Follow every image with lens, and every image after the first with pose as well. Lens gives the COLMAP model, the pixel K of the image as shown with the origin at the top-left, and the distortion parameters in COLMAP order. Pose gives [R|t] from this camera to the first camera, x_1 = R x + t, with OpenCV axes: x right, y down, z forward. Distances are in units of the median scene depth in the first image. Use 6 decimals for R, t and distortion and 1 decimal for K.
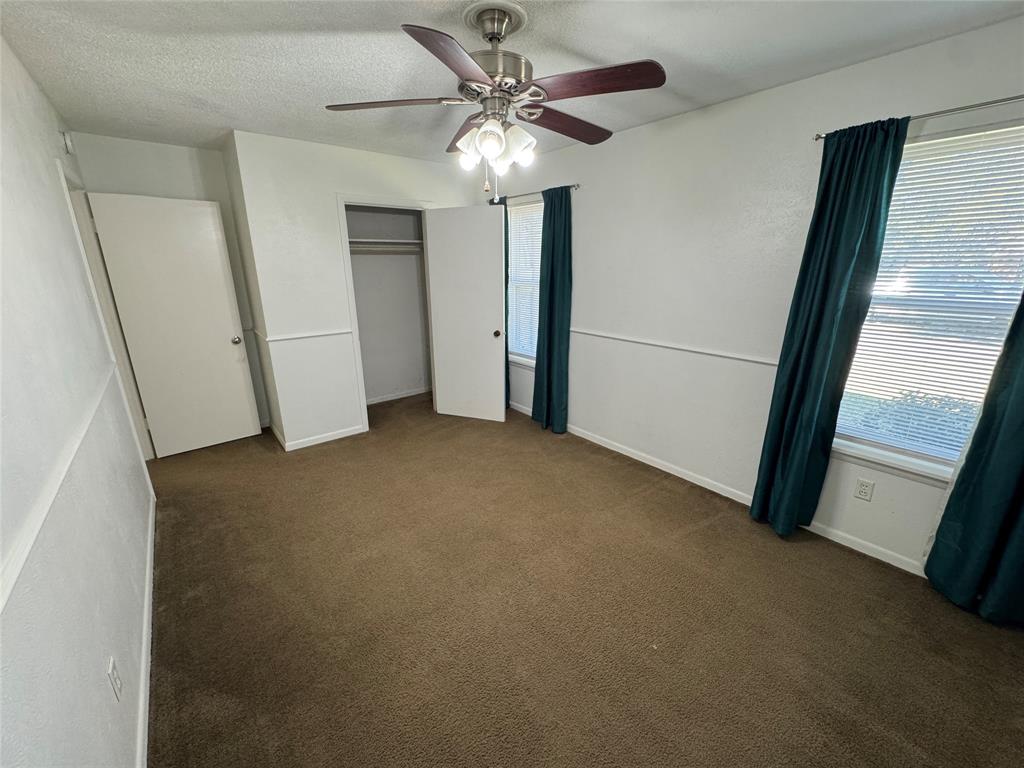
lens RADIAL K [[412.6, 0, 510.4], [0, 412.6, 389.3], [0, 0, 1]] dist [-0.002447, 0.000185]
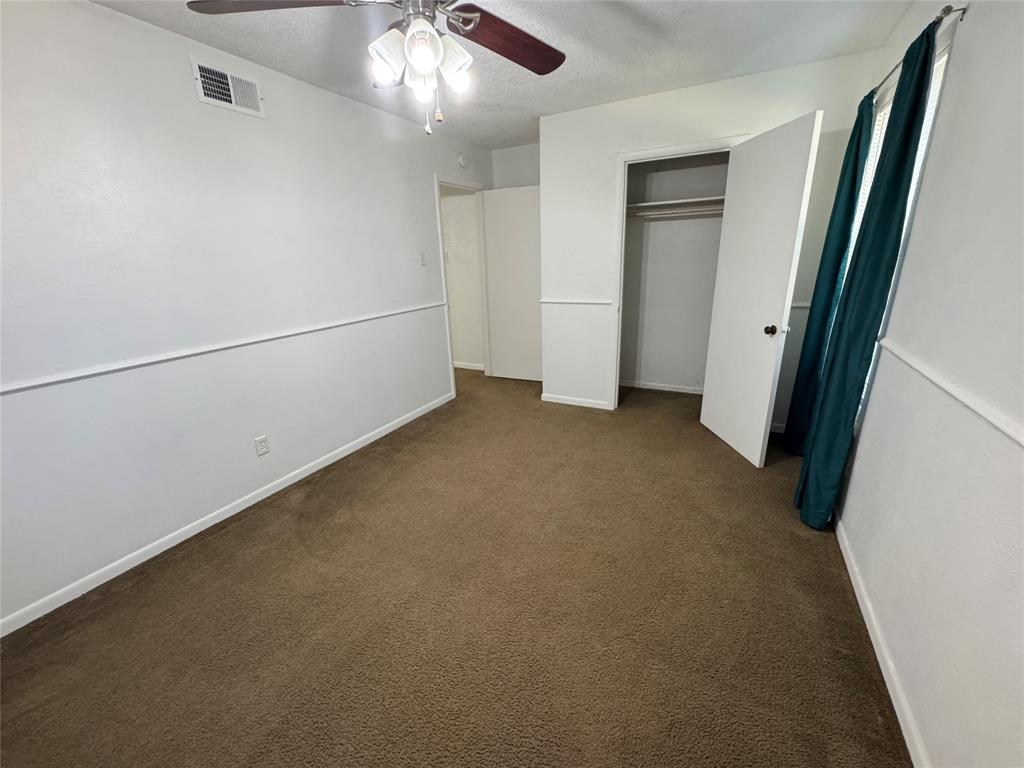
lens RADIAL K [[412.6, 0, 510.3], [0, 412.6, 385.5], [0, 0, 1]] dist [-0.002447, 0.000185]
pose [[0.392807, 0.272896, -0.878197, 0.422561], [-0.240118, 0.952264, 0.188510, -0.083801], [0.887719, 0.136823, 0.439584, 0.413866]]
